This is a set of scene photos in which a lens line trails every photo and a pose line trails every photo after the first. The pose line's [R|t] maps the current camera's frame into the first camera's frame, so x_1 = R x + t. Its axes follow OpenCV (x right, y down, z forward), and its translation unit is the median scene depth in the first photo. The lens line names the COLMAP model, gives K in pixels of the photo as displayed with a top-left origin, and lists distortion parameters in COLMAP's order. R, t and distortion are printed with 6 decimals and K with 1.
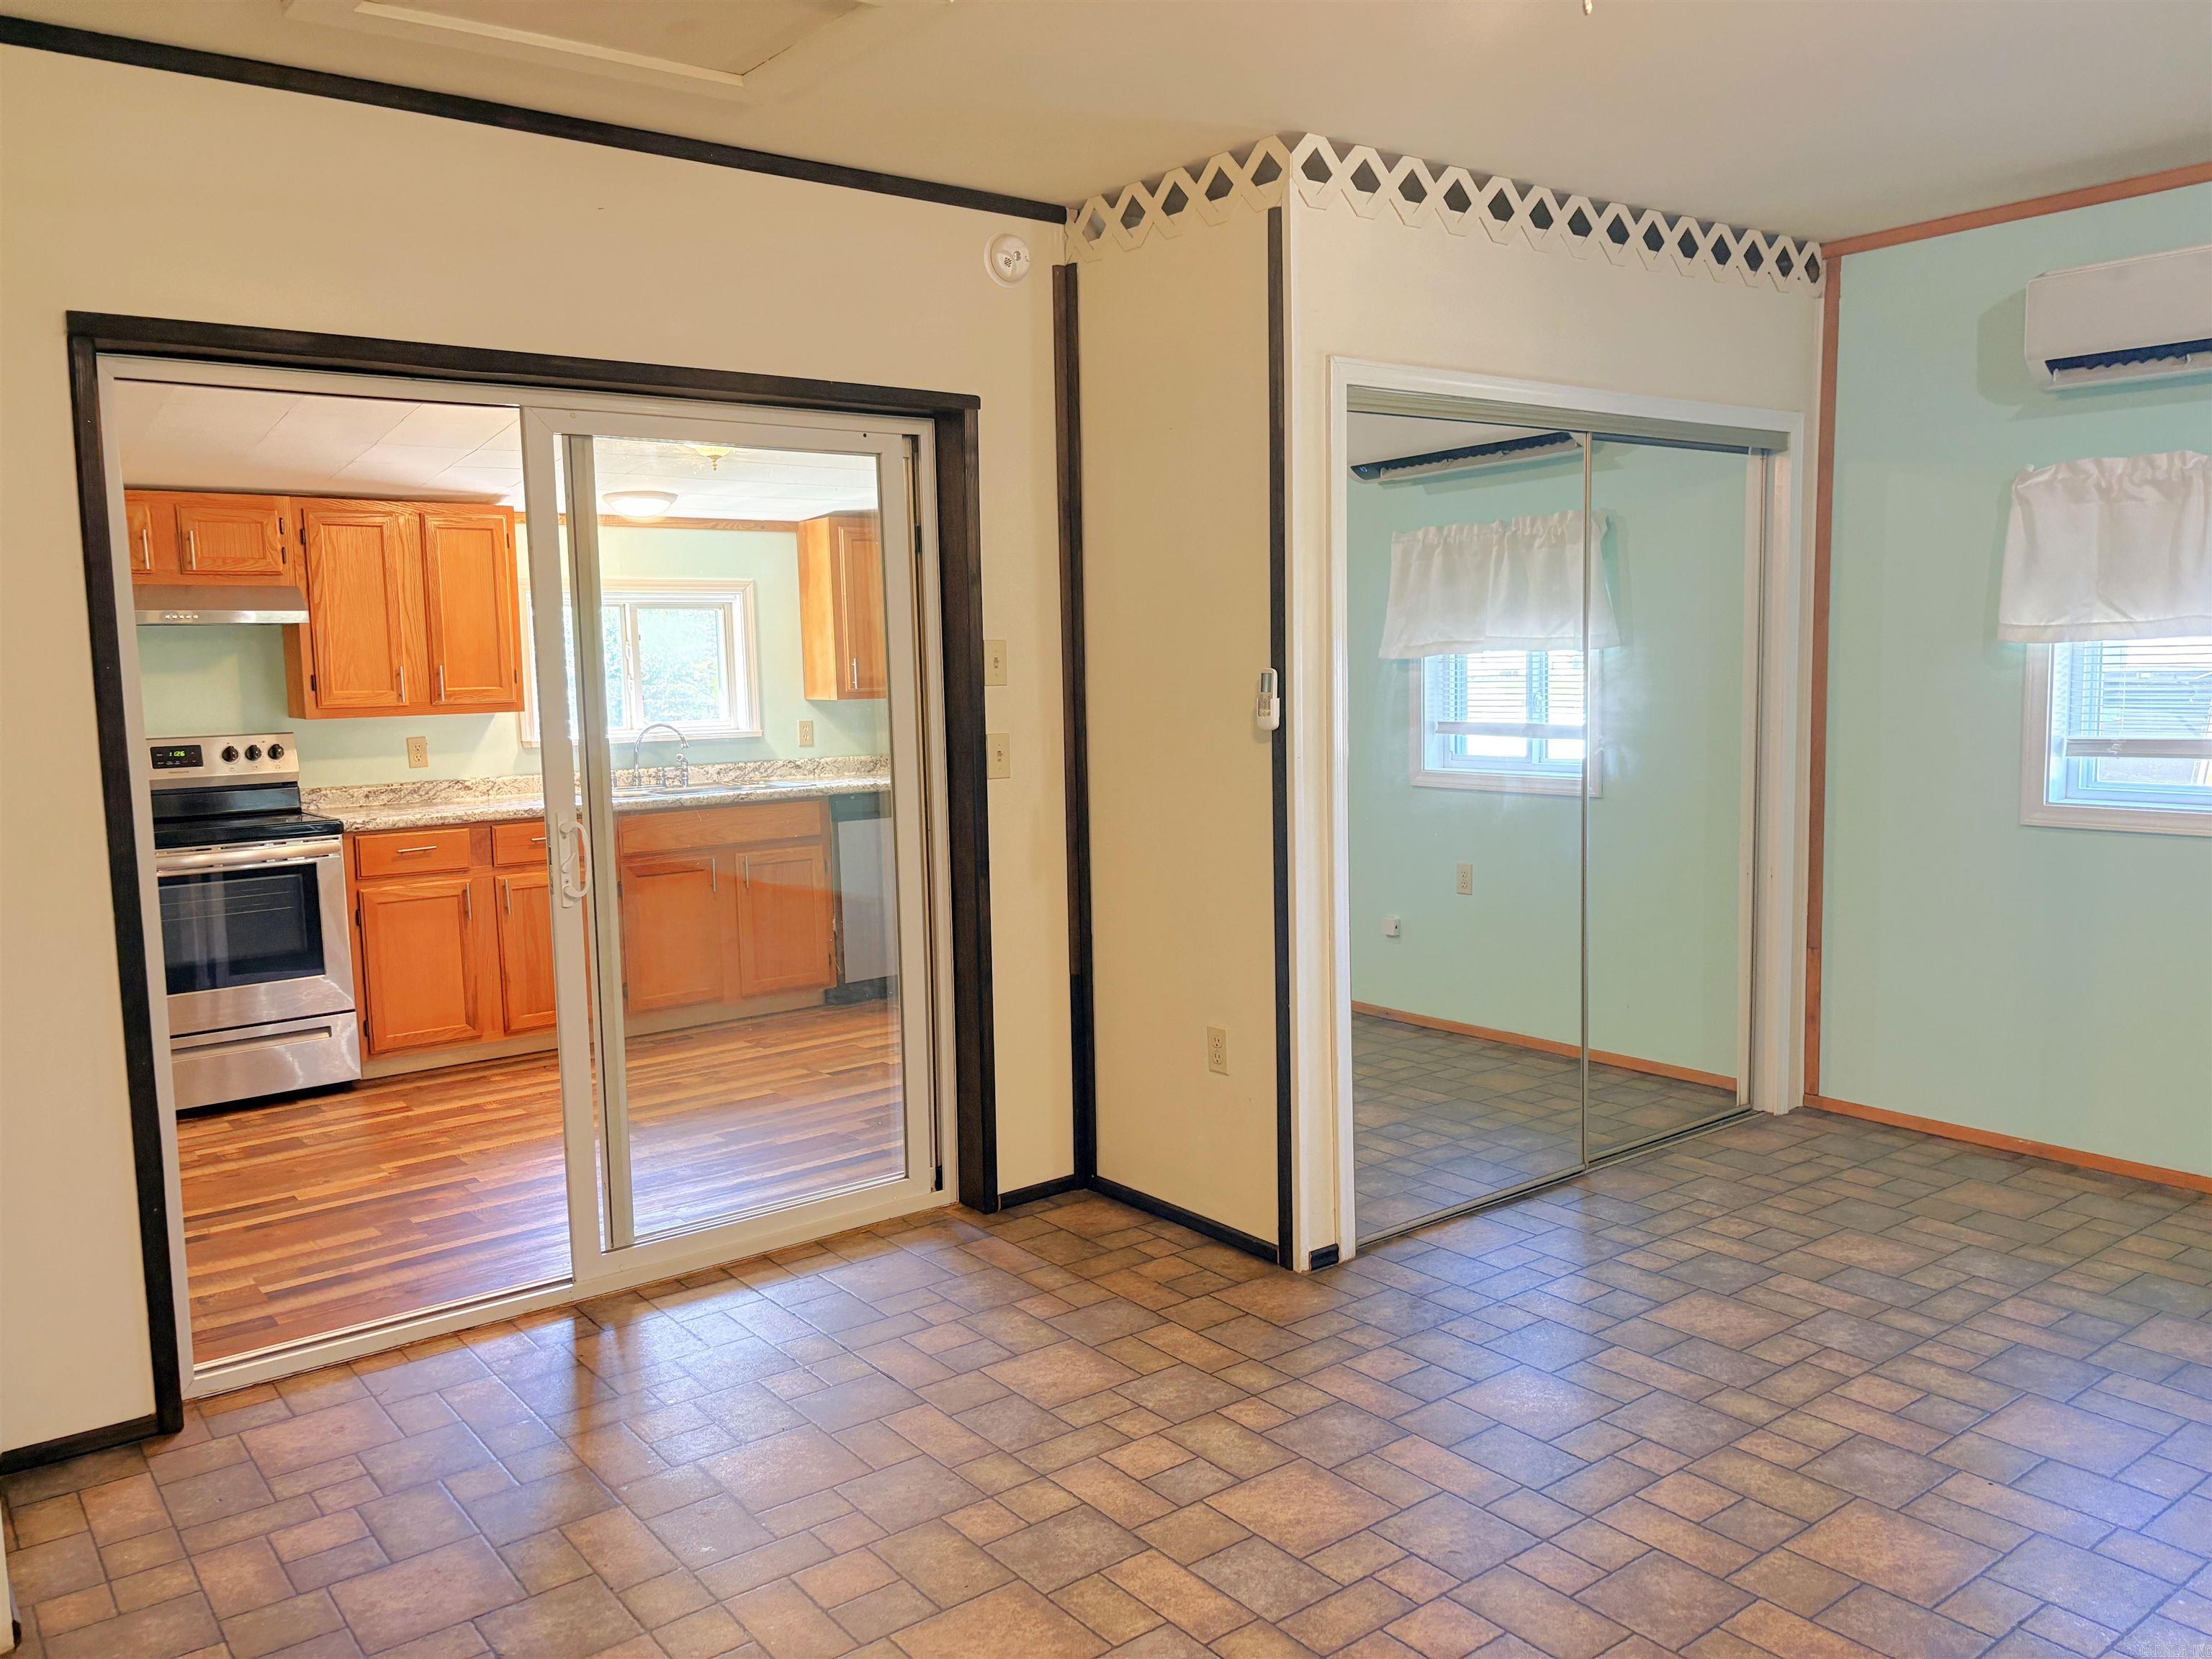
lens RADIAL K [[1674.3, 0, 1089.5], [0, 1674.3, 837.1], [0, 0, 1]] dist [0.046942, -0.041902]
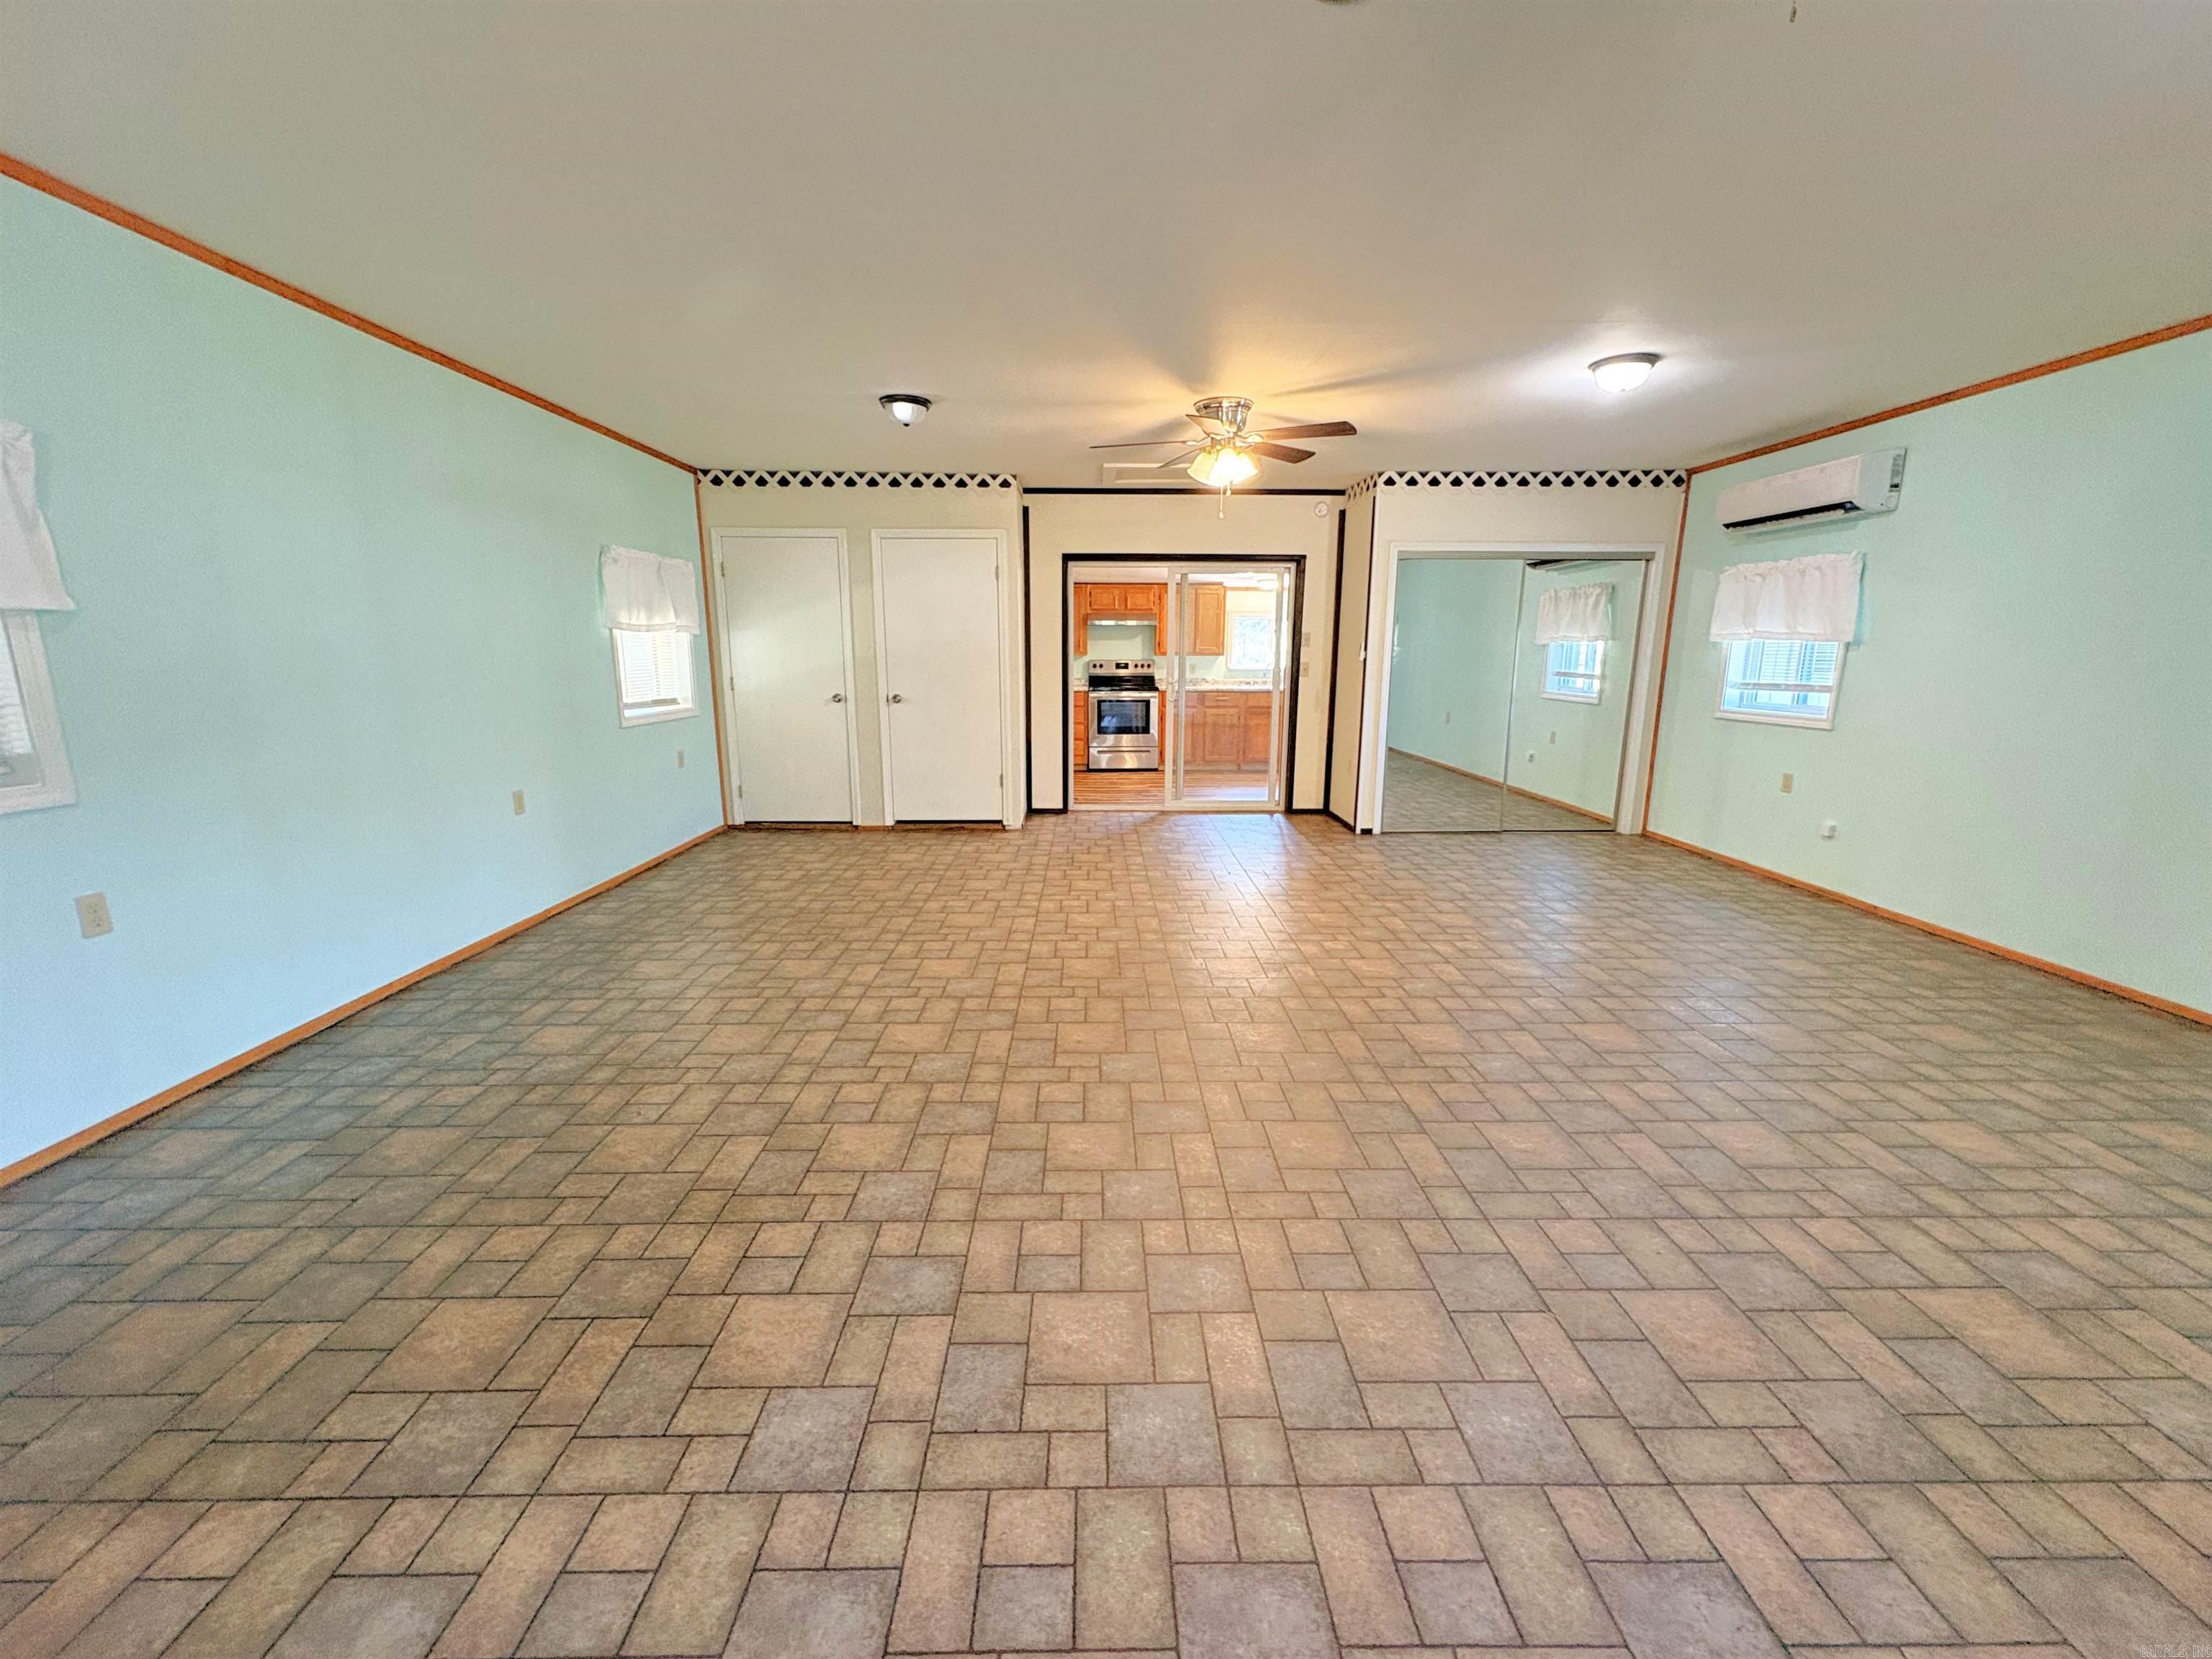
lens RADIAL K [[881.3, 0, 1106.5], [0, 881.3, 839.5], [0, 0, 1]] dist [0.008061, 0.001181]
pose [[0.810577, 0.149717, -0.566171, 0.496428], [-0.086396, 0.986762, 0.137246, 0.056255], [0.579224, -0.062333, 0.812782, -0.466479]]
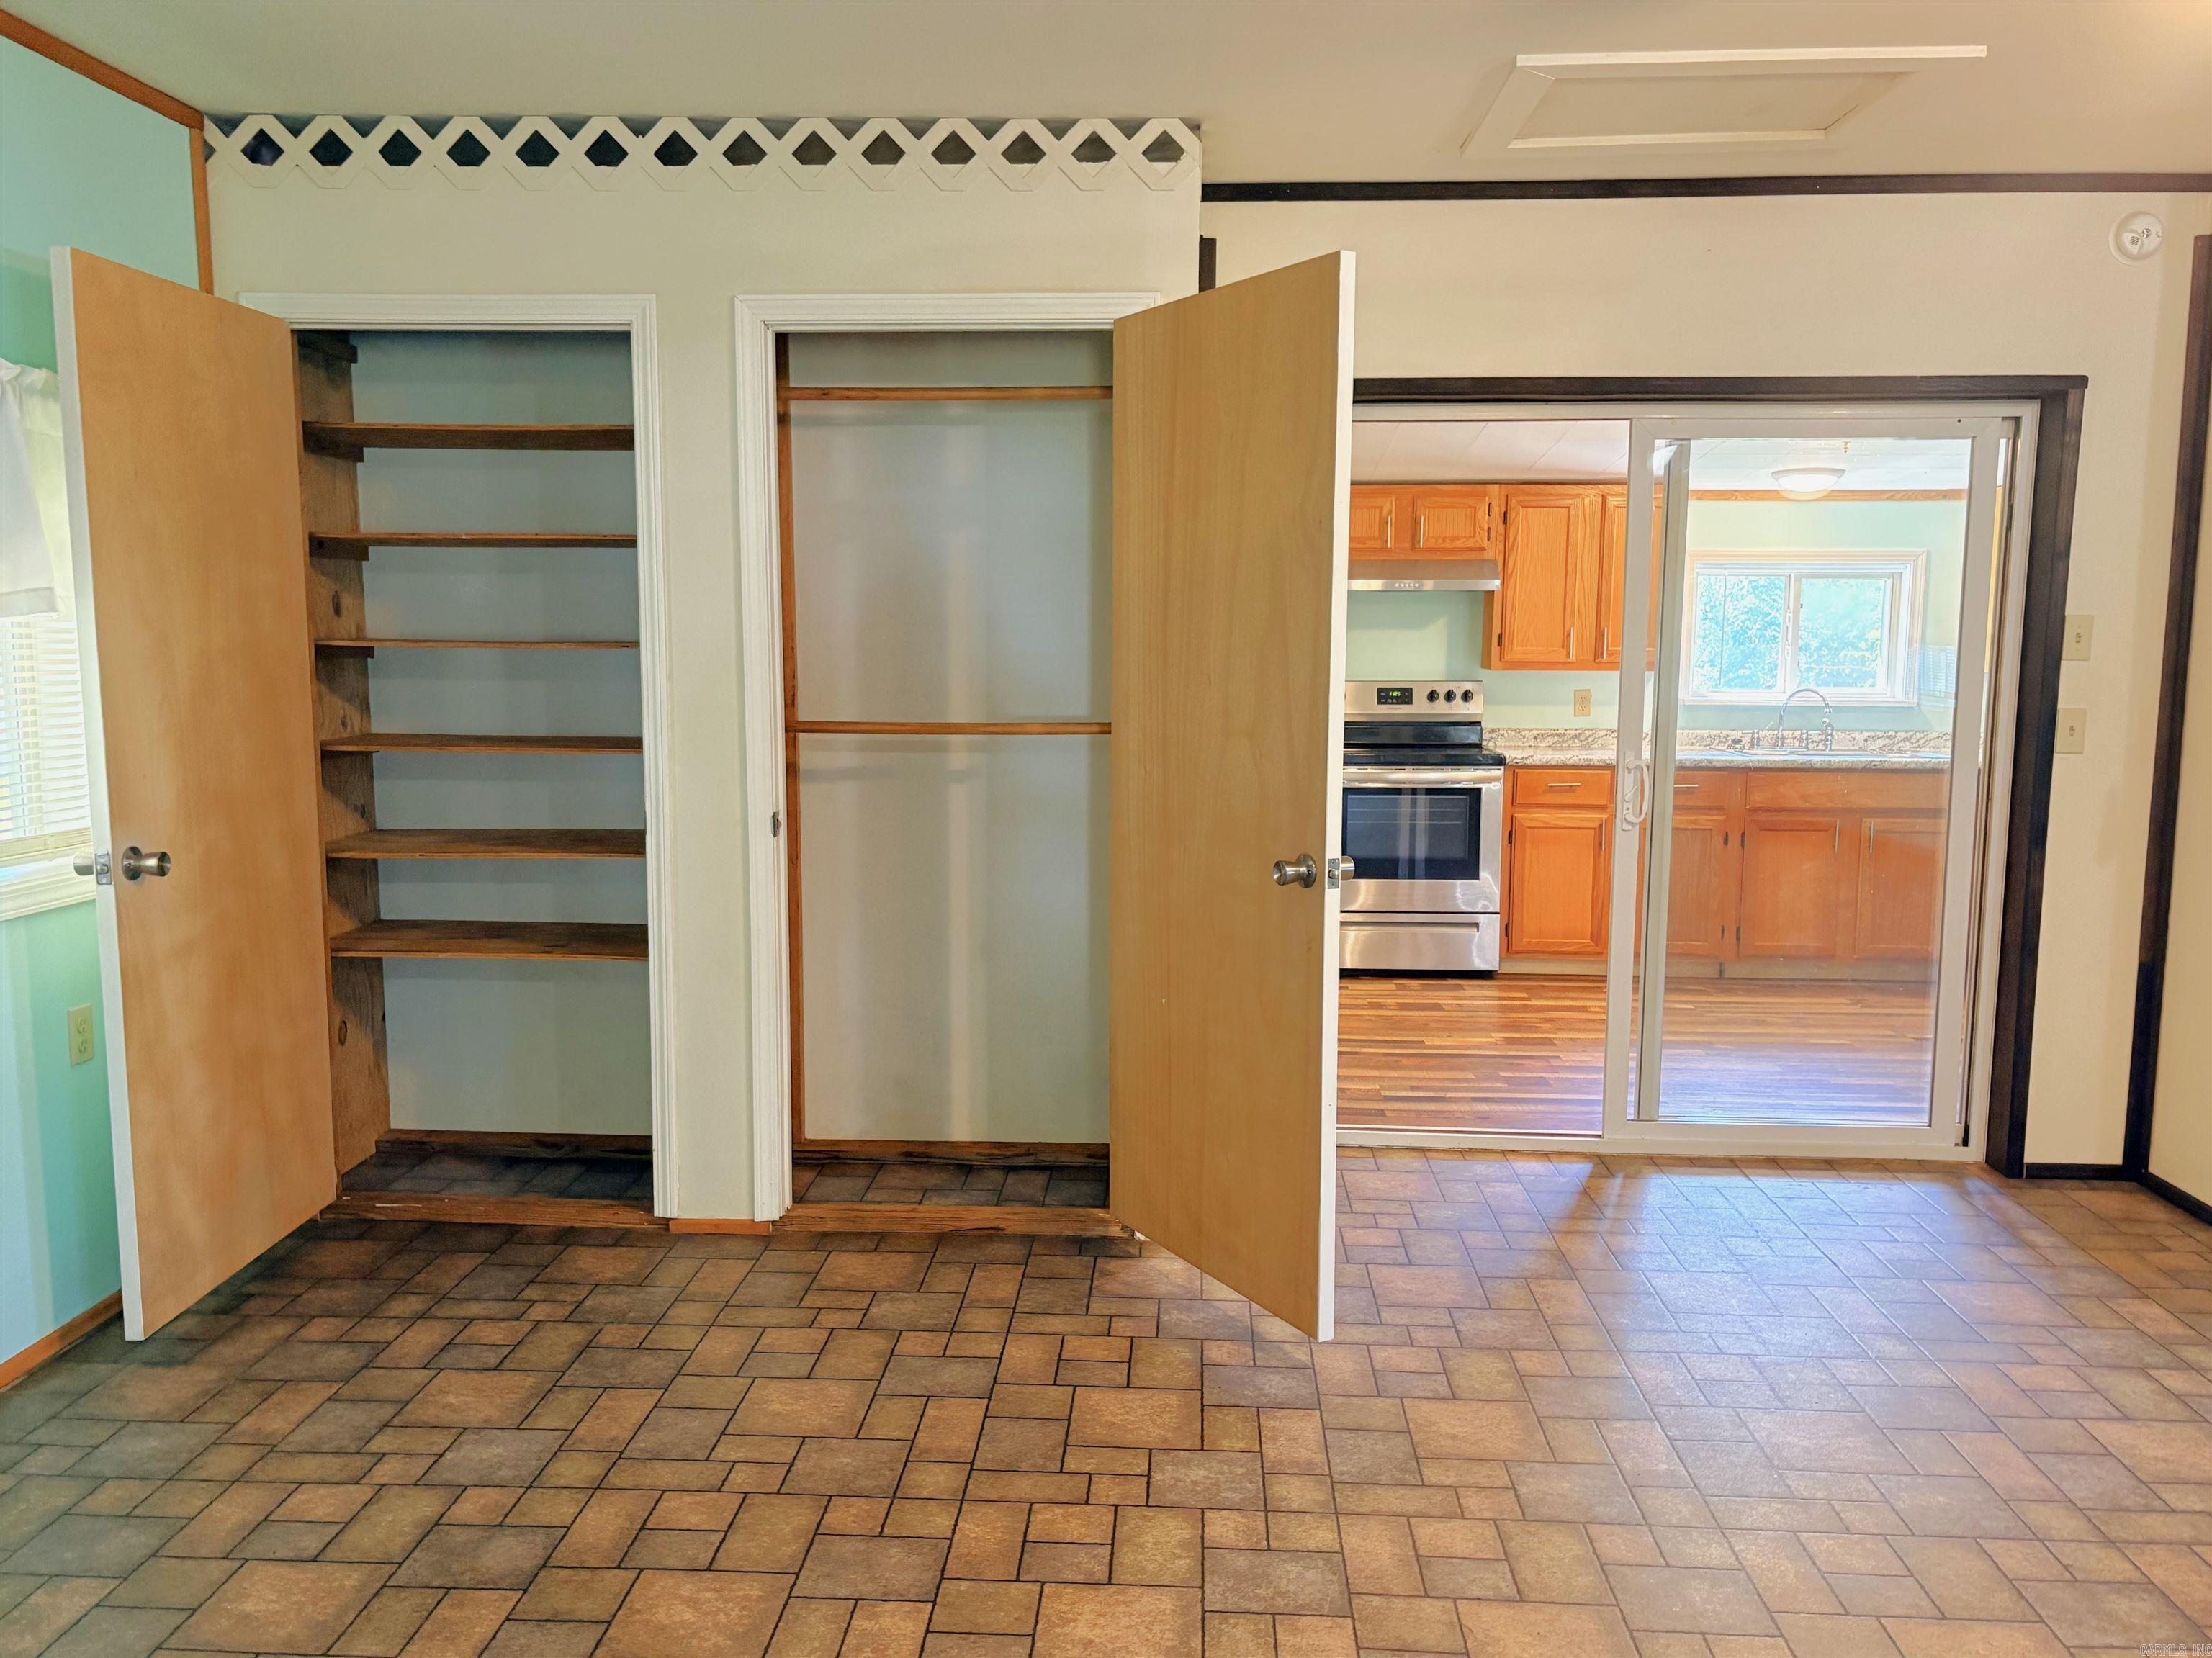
lens RADIAL K [[1674.1, 0, 1089.7], [0, 1674.1, 852.4], [0, 0, 1]] dist [0.046942, -0.041902]
pose [[0.759698, 0.114051, -0.640196, 0.113272], [-0.093928, 0.993421, 0.065517, 0.009047], [0.643457, 0.010359, 0.765413, -0.116089]]
